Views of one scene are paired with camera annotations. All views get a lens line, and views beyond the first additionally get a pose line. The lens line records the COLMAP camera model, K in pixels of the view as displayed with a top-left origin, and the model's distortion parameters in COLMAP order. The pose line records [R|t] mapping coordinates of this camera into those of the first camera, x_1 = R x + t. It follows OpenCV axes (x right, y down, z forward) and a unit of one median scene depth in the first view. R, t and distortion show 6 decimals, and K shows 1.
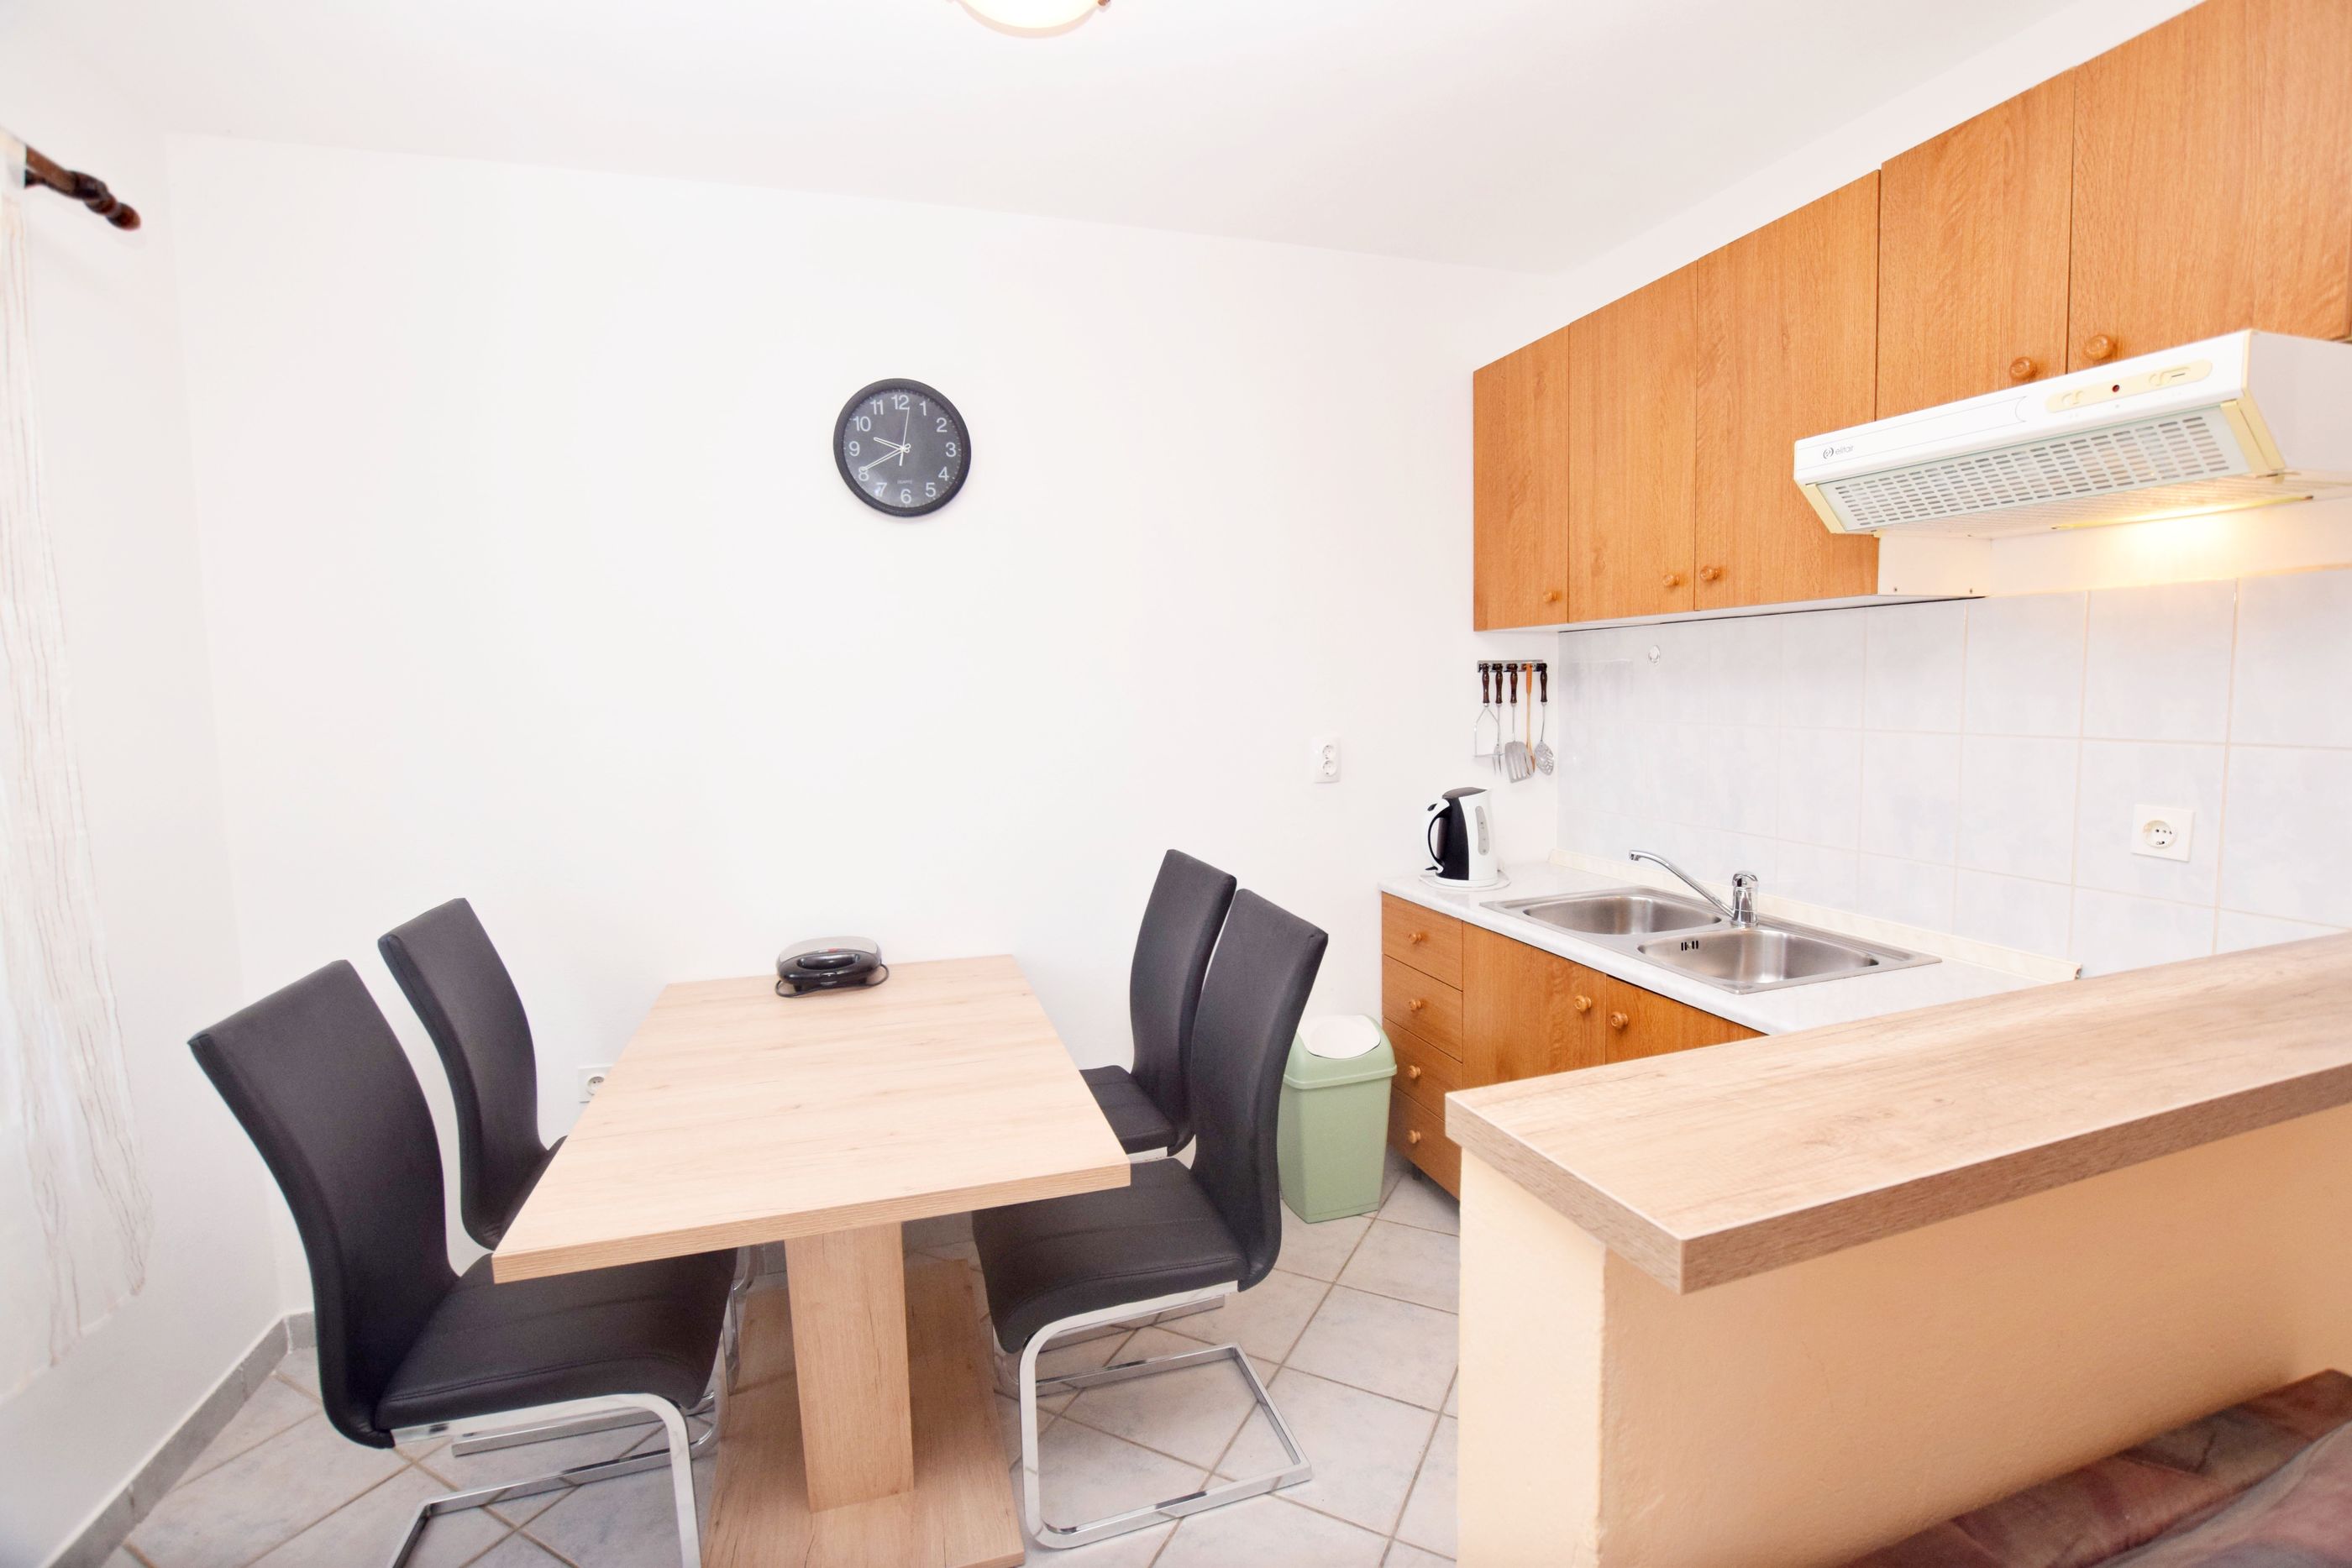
lens RADIAL K [[1050.2, 0, 1182.0], [0, 1050.2, 776.3], [0, 0, 1]] dist [-0.034443, 0.007208]
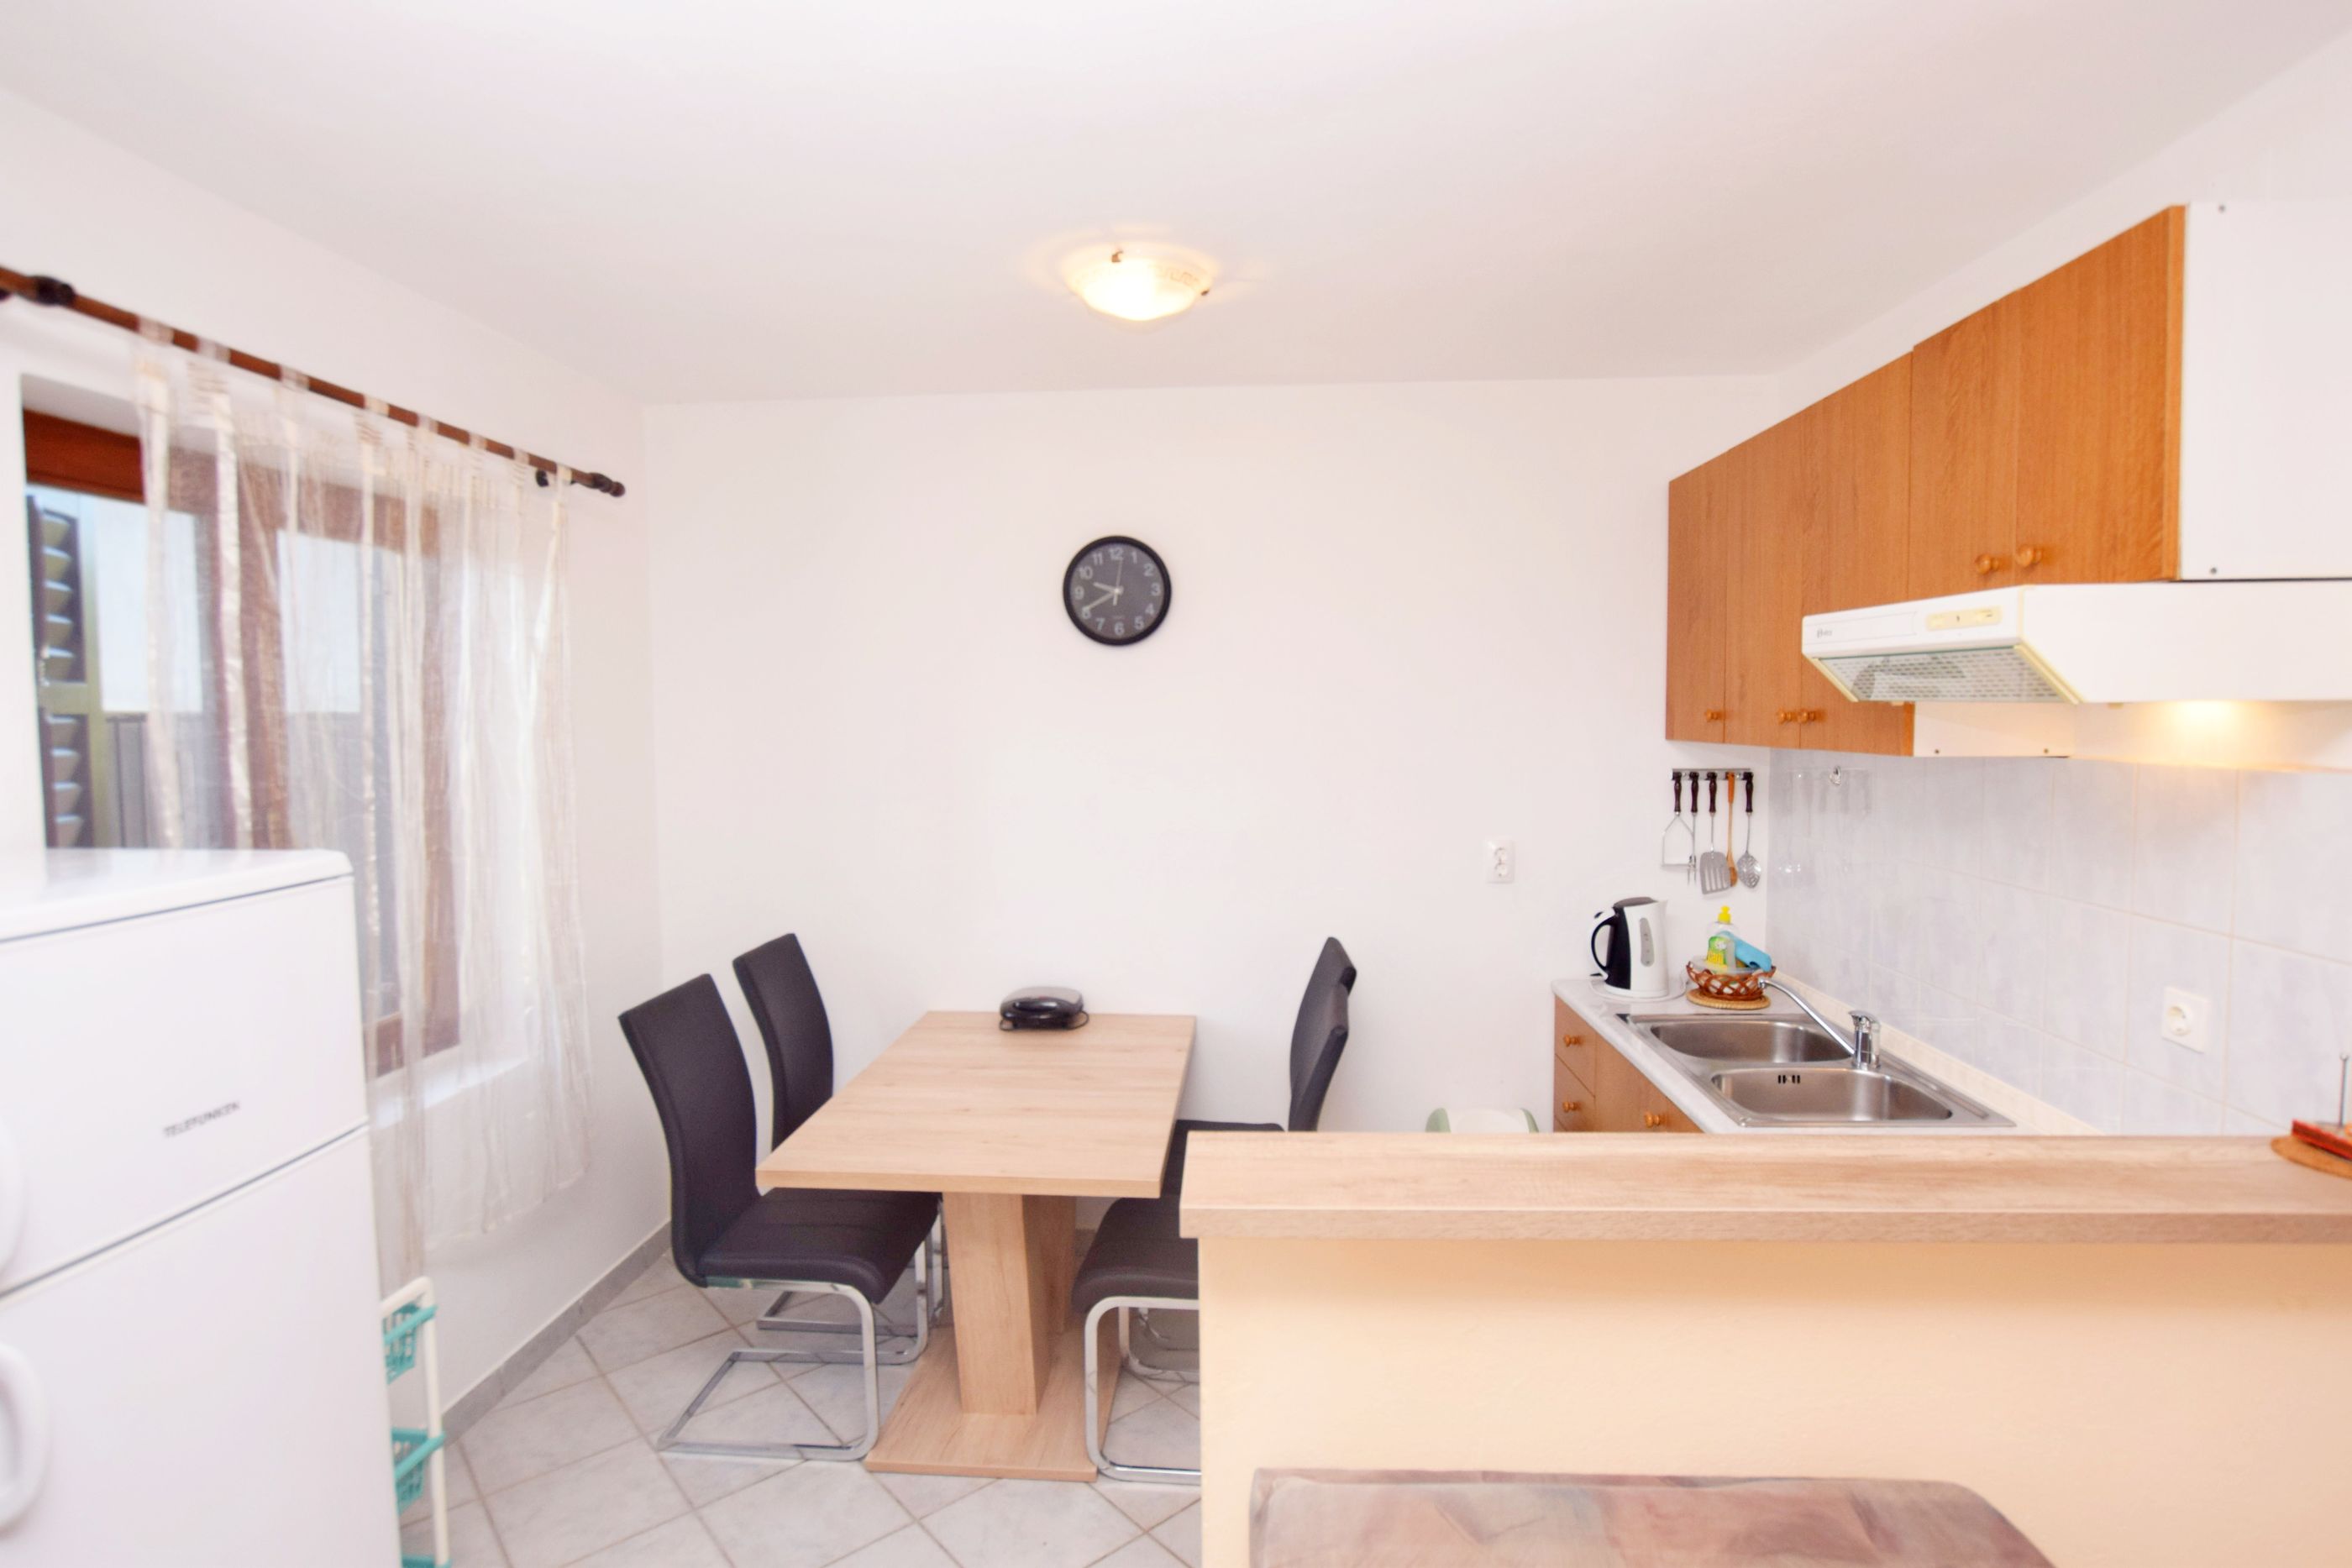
lens RADIAL K [[1187.6, 0, 1173.0], [0, 1187.6, 780.2], [0, 0, 1]] dist [-0.031606, 0.007041]
pose [[0.930671, 0.036628, -0.364018, 0.333755], [-0.044794, 0.998898, -0.014013, -0.083150], [0.363104, 0.029348, 0.931286, -0.283467]]
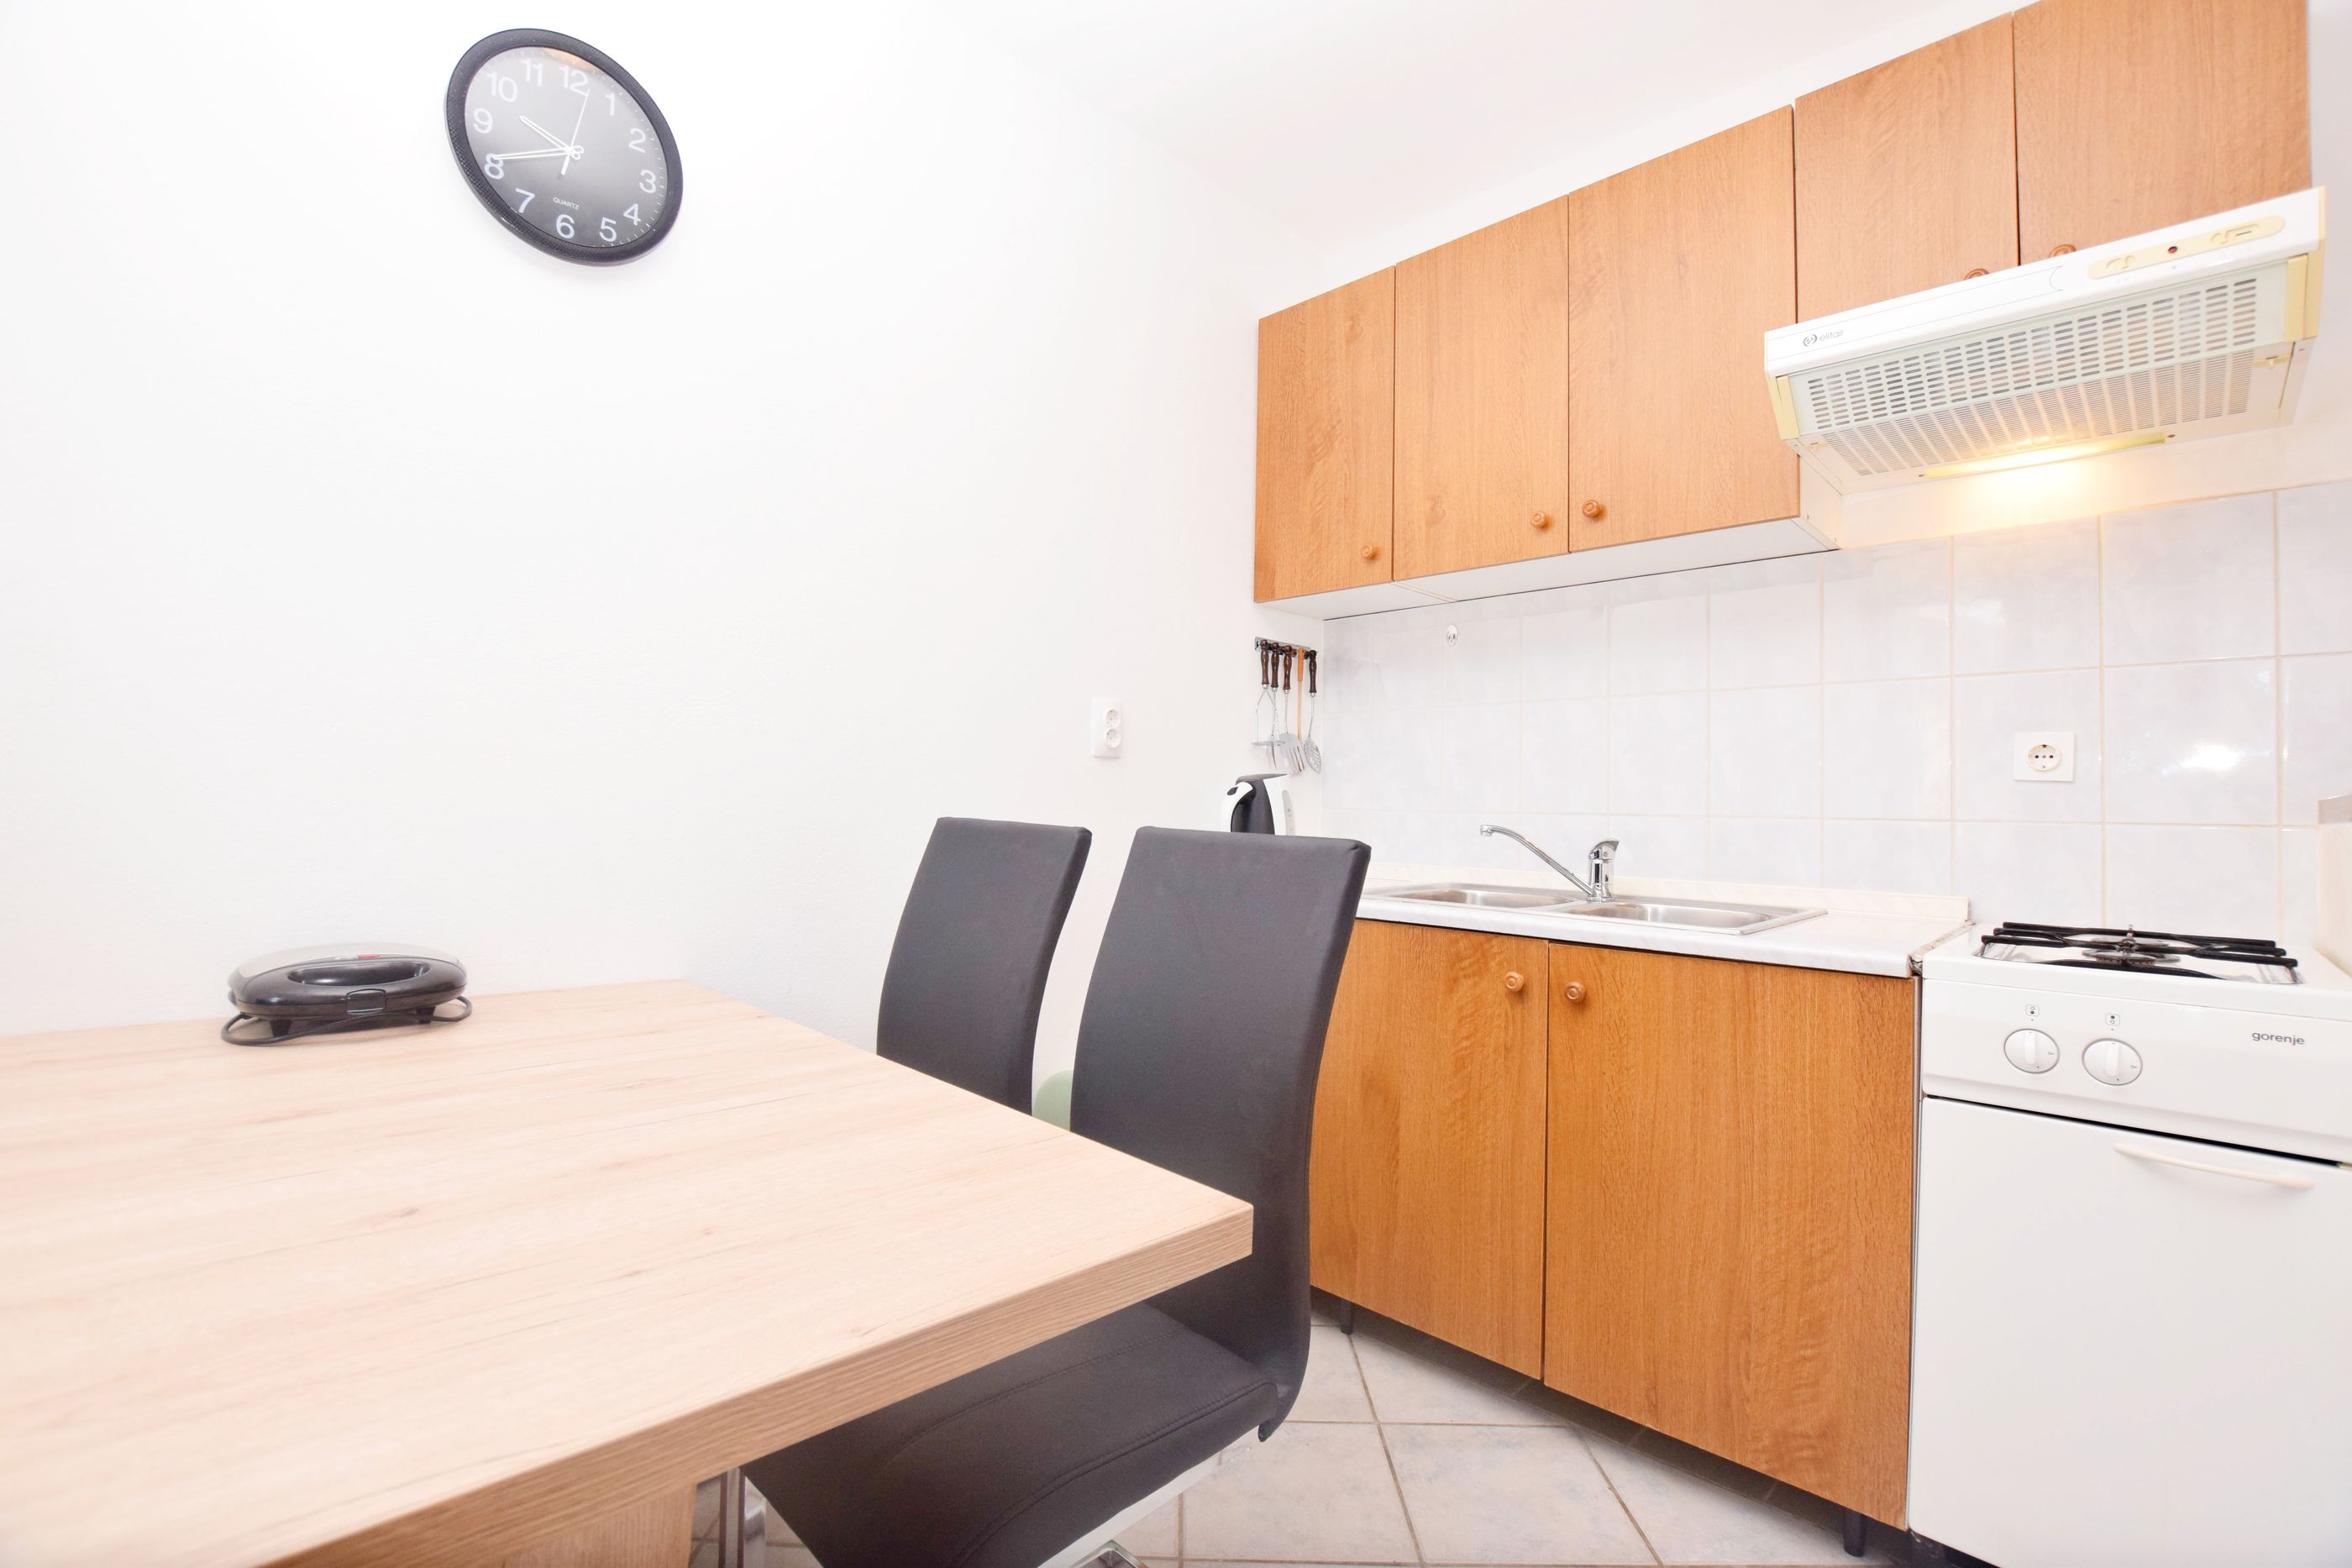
lens RADIAL K [[1053.6, 0, 1192.3], [0, 1053.6, 759.5], [0, 0, 1]] dist [-0.016975, 0.000579]
pose [[0.885608, 0.059347, 0.460627, -0.219177], [0.002326, 0.991223, -0.132181, 0.143904], [-0.464428, 0.118132, 0.877696, 0.348339]]
